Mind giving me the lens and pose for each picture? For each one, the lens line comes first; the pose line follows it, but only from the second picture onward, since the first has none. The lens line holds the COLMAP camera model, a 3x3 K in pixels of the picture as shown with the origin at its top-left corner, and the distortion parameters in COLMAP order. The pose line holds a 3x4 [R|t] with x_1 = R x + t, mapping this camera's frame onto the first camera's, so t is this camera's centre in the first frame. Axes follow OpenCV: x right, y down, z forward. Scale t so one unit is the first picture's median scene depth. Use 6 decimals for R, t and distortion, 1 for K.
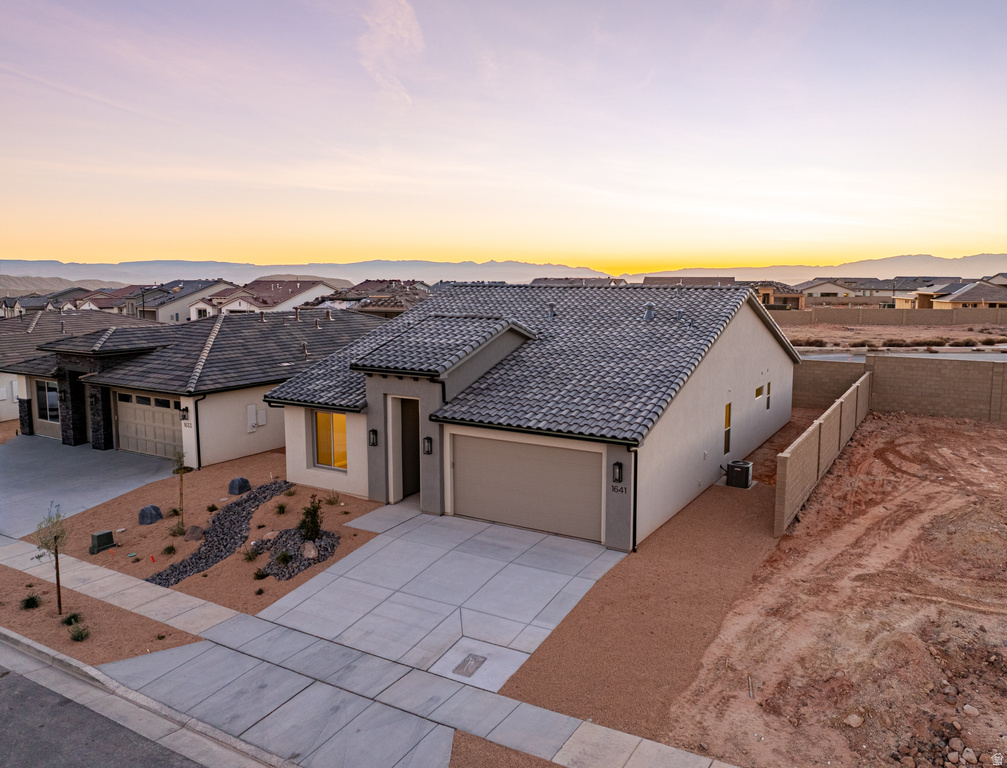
lens RADIAL K [[730.0, 0, 510.4], [0, 730.0, 373.7], [0, 0, 1]] dist [-0.037532, -0.005317]
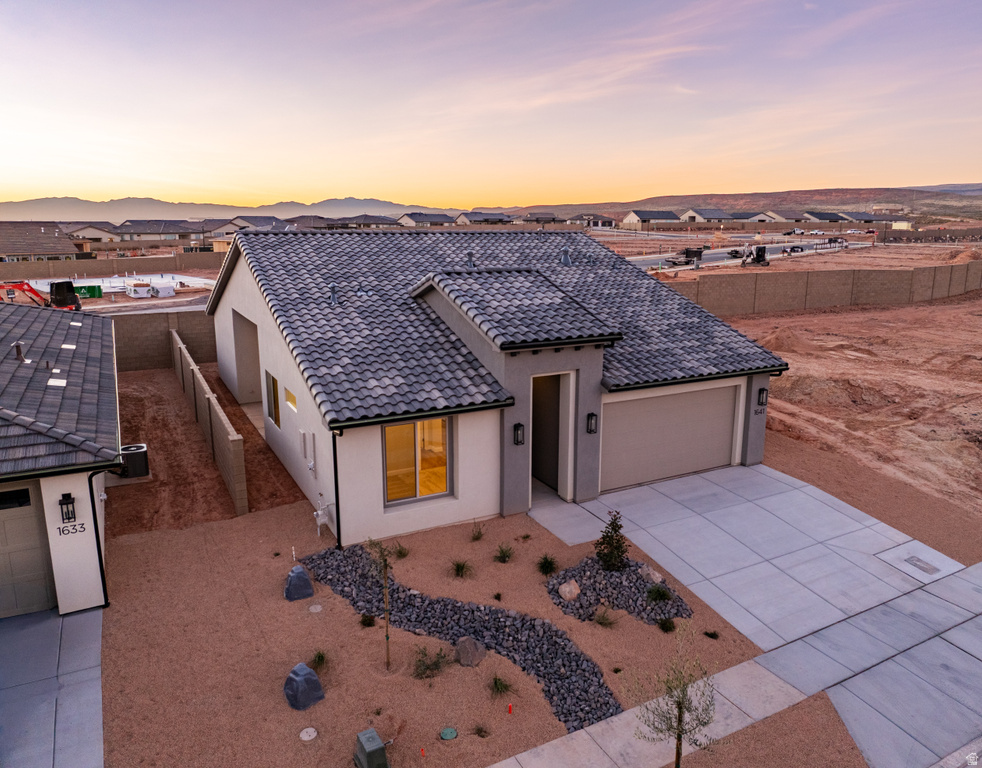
lens RADIAL K [[723.1, 0, 496.5], [0, 723.1, 389.6], [0, 0, 1]] dist [-0.053429, 0.018130]
pose [[0.519470, -0.190357, 0.833016, -1.097571], [0.105905, 0.981697, 0.158290, -0.109349], [-0.847900, 0.005993, 0.530122, 0.814328]]
